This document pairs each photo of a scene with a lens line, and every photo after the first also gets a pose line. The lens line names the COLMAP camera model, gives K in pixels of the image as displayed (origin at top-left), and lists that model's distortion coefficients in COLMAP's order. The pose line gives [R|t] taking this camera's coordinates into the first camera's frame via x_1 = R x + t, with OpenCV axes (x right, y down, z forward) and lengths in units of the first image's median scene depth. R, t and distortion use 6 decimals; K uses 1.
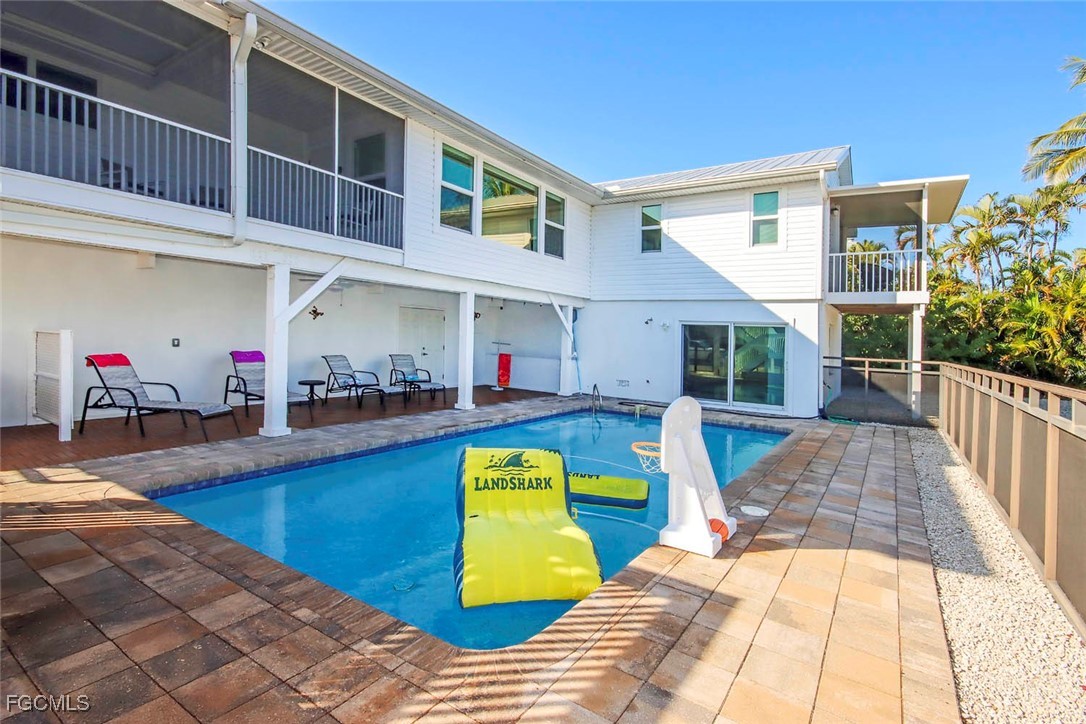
lens RADIAL K [[512.5, 0, 542.9], [0, 512.5, 357.2], [0, 0, 1]] dist [-0.012822, 0.000022]
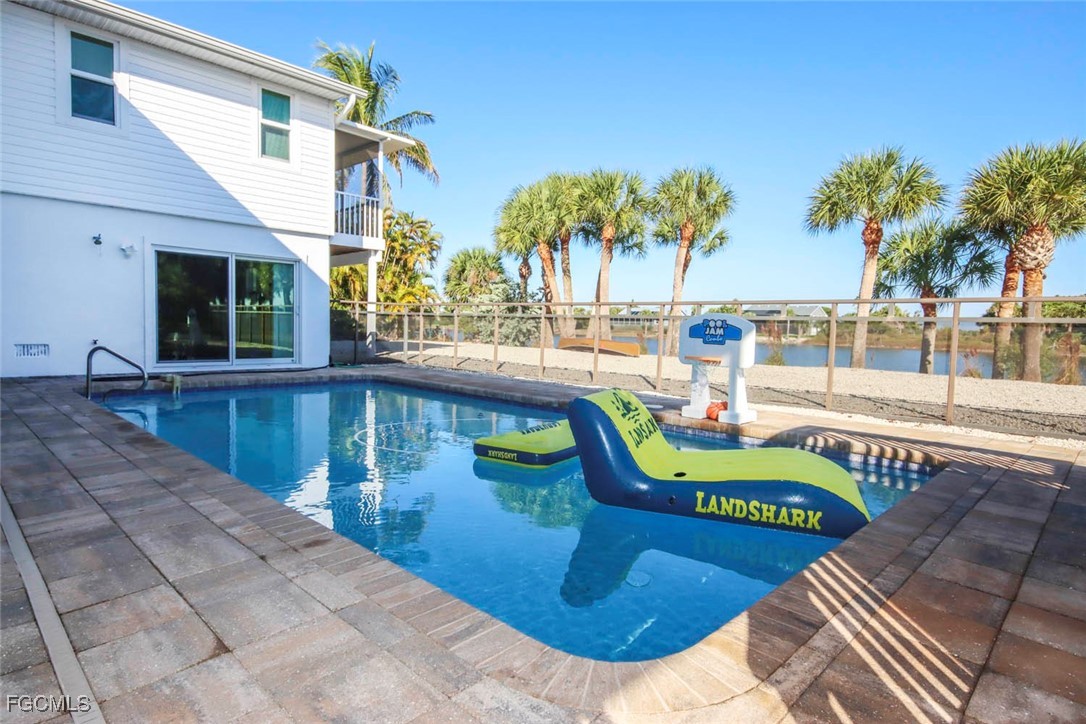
lens RADIAL K [[617.2, 0, 543.7], [0, 617.2, 363.3], [0, 0, 1]] dist [0.030735, 0.000464]
pose [[0.179368, -0.096415, 0.979046, -0.487831], [0.018714, 0.995340, 0.094591, 0.014934], [-0.983604, 0.001355, 0.180337, 0.414786]]
